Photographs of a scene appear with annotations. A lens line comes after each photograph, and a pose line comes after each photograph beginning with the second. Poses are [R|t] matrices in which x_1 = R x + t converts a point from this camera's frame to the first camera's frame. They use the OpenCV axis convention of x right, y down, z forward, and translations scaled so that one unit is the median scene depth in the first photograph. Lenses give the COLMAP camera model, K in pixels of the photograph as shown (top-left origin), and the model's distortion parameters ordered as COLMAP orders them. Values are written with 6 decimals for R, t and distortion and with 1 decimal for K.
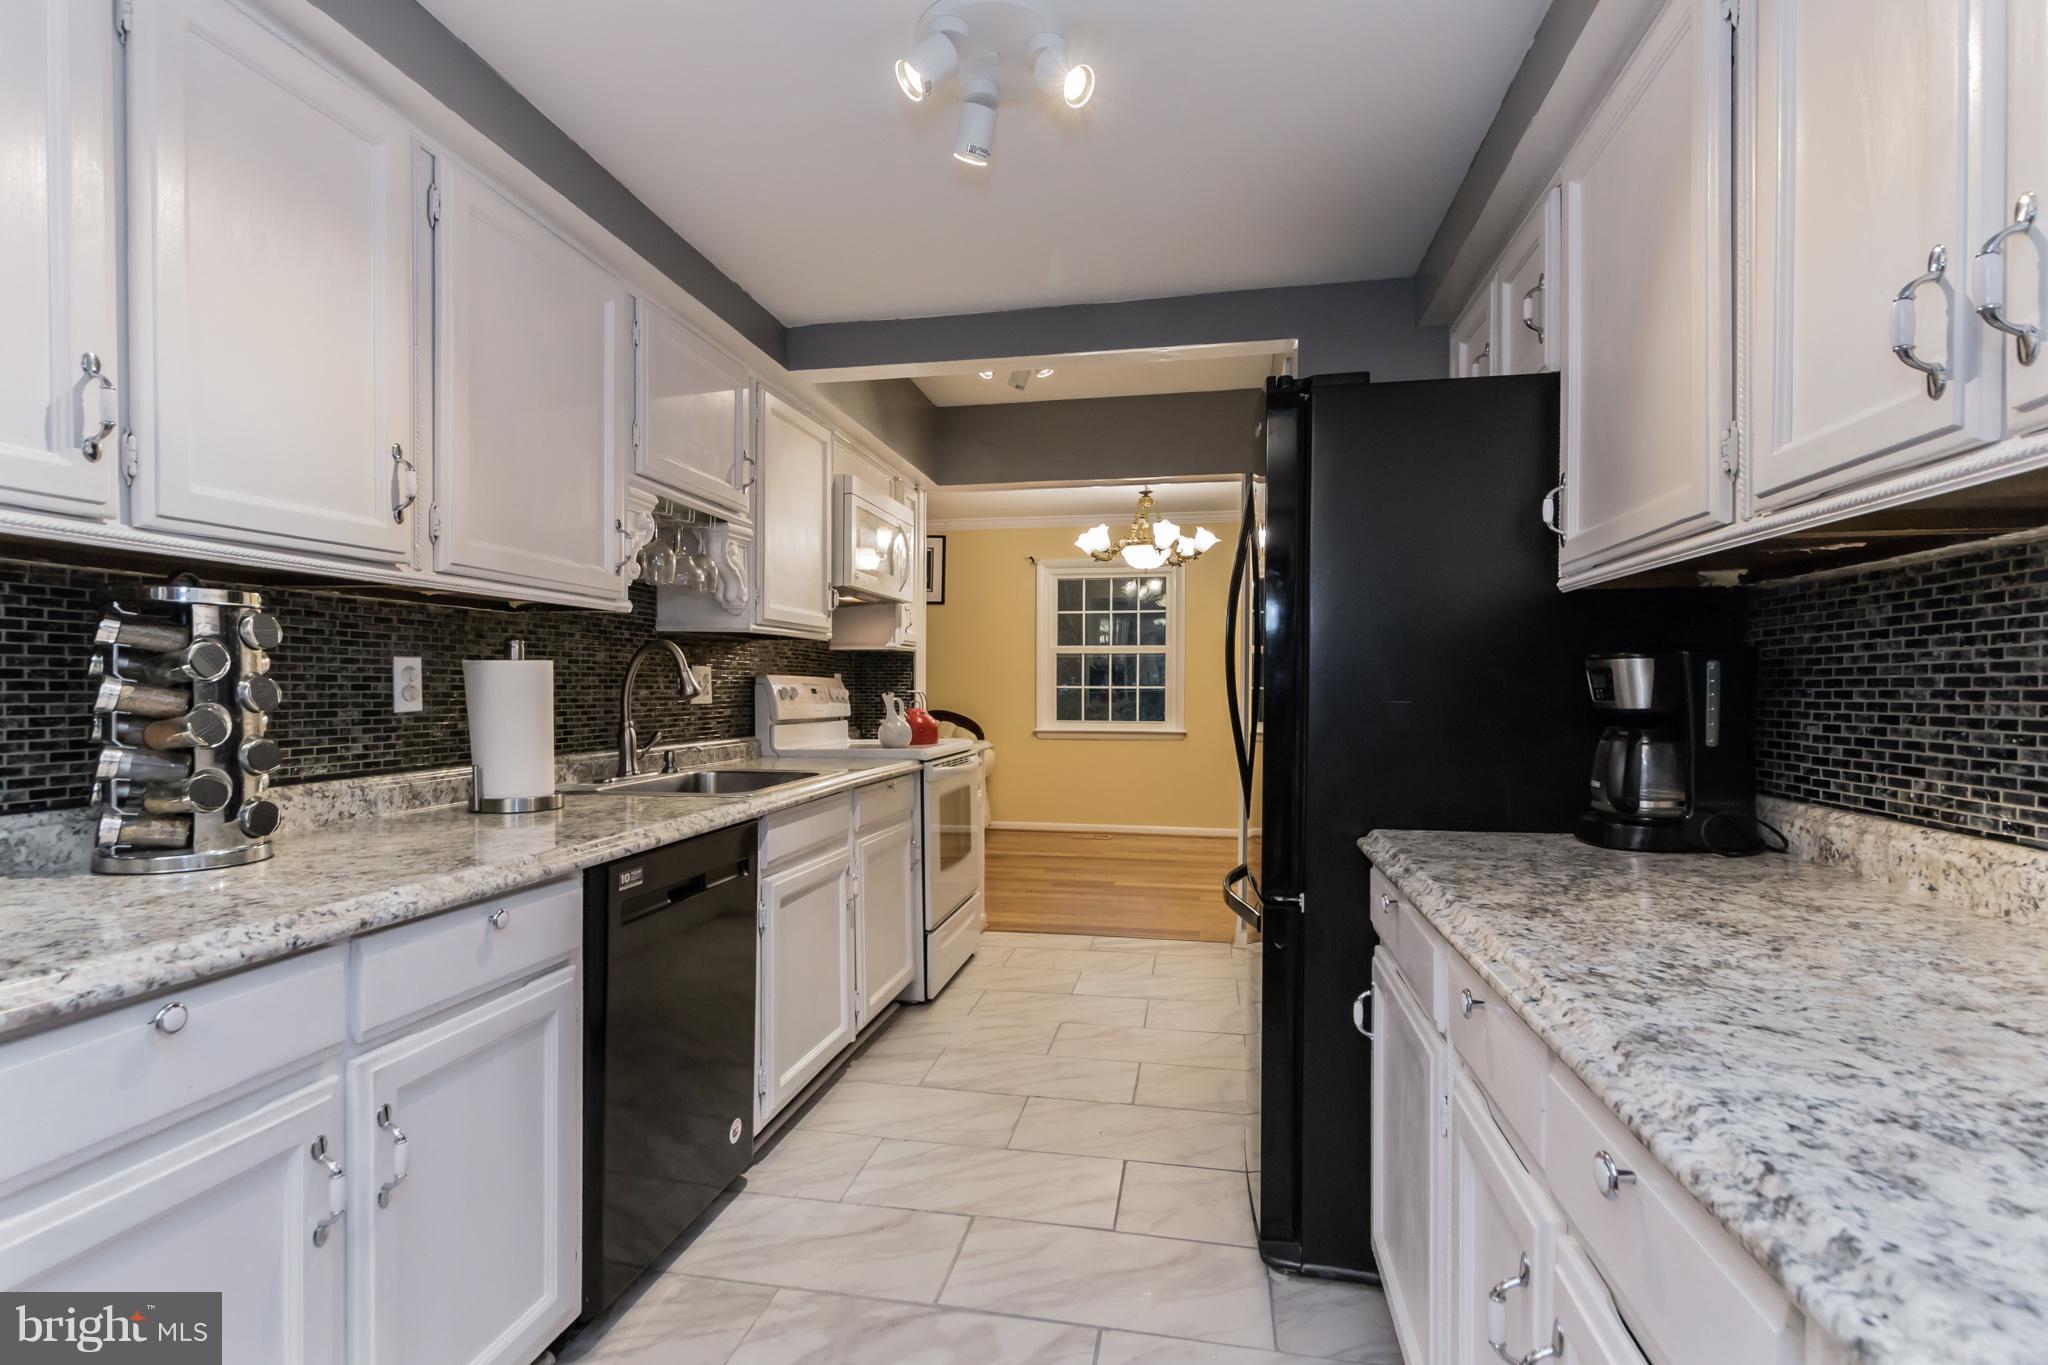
lens RADIAL K [[939.5, 0, 1025.3], [0, 939.5, 690.7], [0, 0, 1]] dist [0.000142, 0.000001]
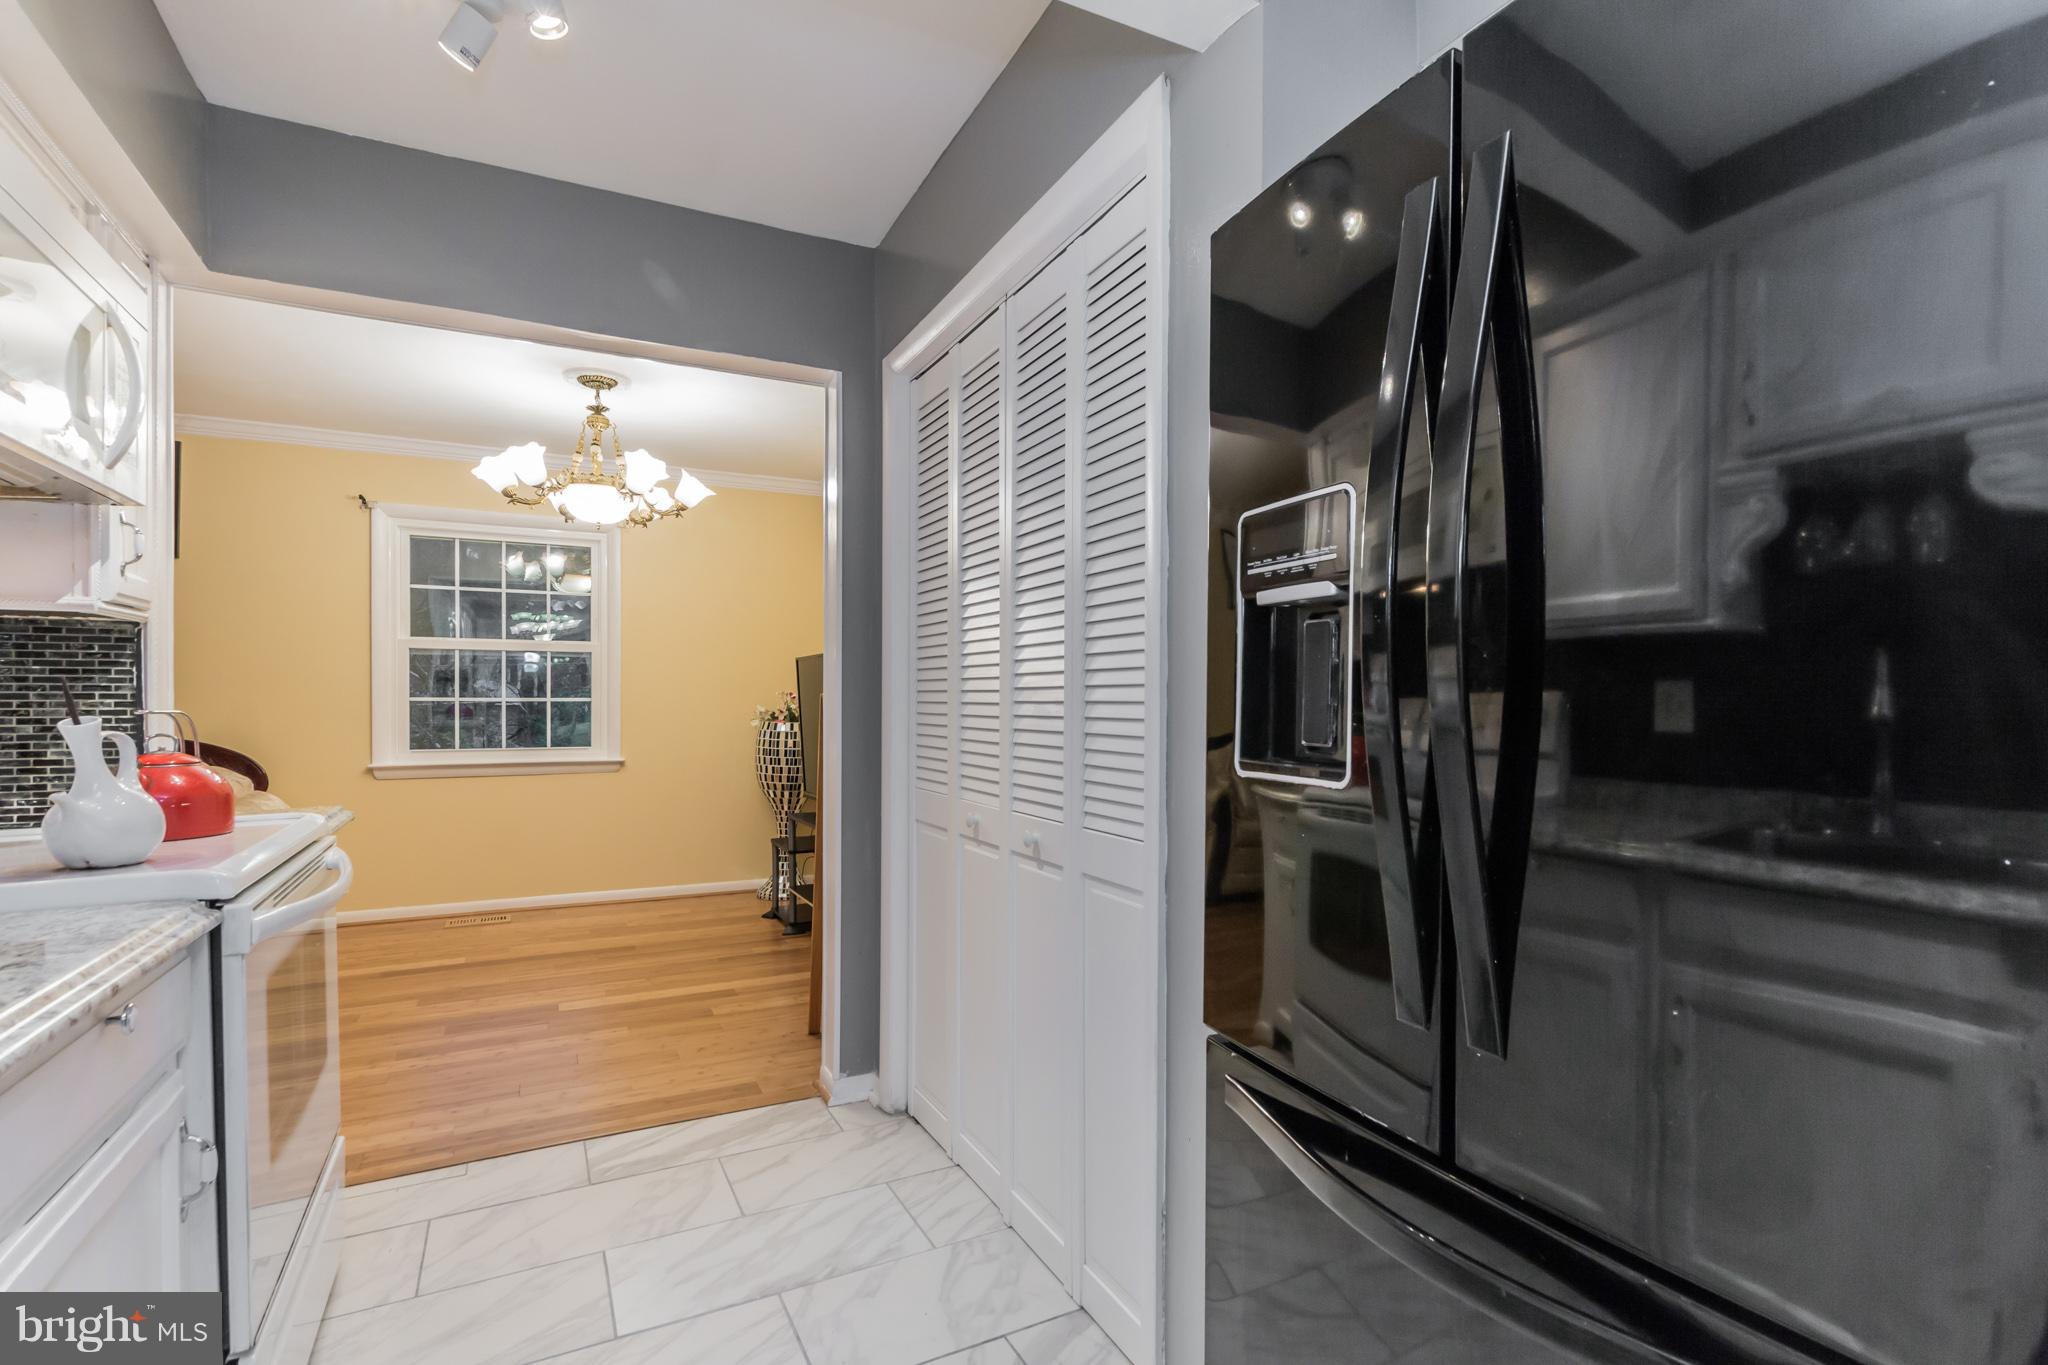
lens RADIAL K [[939.5, 0, 1025.3], [0, 939.5, 690.7], [0, 0, 1]] dist [0.000142, 0.000001]
pose [[0.783596, 0.001682, 0.621269, -0.050316], [0.005711, 0.999935, -0.009911, -0.001097], [-0.621245, 0.011314, 0.783535, 0.289644]]
